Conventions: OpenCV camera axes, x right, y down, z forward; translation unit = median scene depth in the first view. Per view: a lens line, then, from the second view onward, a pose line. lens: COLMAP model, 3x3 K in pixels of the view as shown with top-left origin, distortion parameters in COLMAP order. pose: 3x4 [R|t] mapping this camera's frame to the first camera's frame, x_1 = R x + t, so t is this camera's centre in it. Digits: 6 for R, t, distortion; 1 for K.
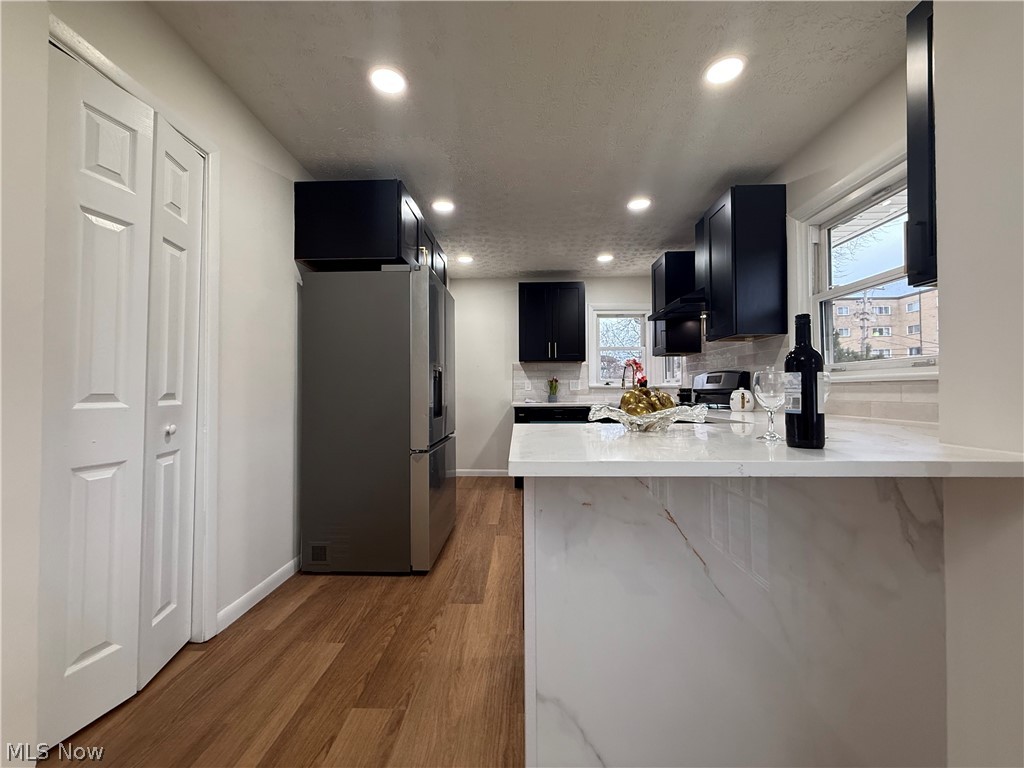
lens RADIAL K [[407.6, 0, 508.9], [0, 407.6, 383.5], [0, 0, 1]] dist [0.001339, -0.000488]
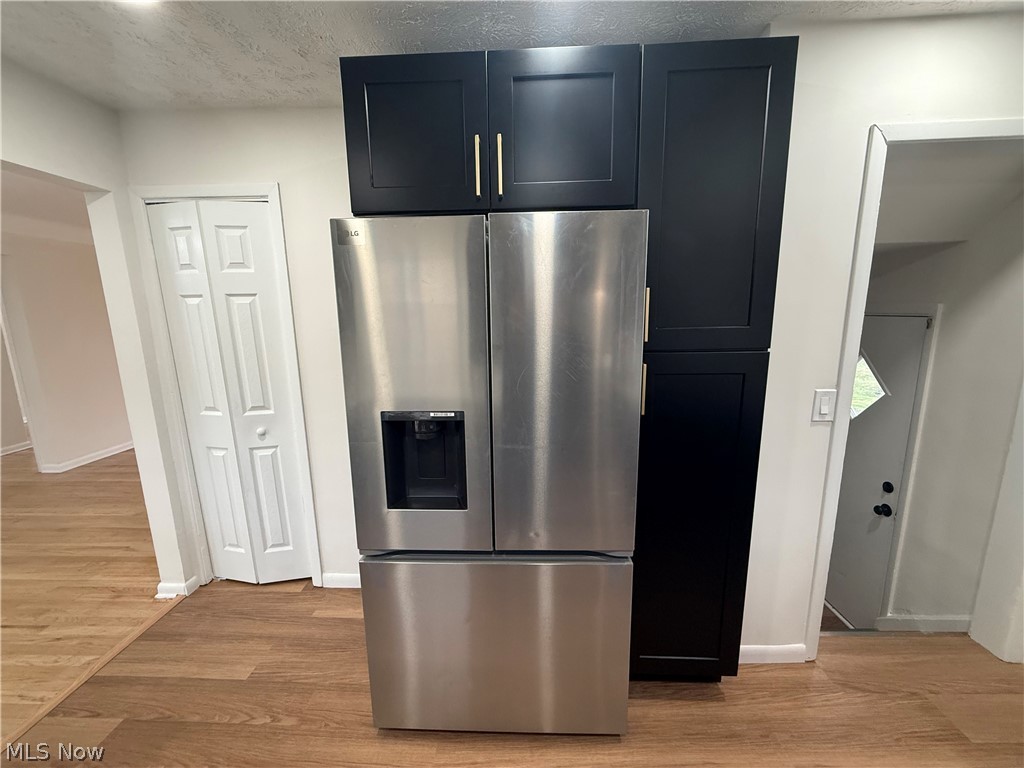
lens RADIAL K [[407.6, 0, 511.8], [0, 407.6, 385.0], [0, 0, 1]] dist [0.001339, -0.000488]
pose [[0.000255, 0.185068, -0.982726, 0.199984], [0.034616, 0.982135, 0.184966, -0.106950], [0.999401, -0.034065, -0.006156, 0.738172]]
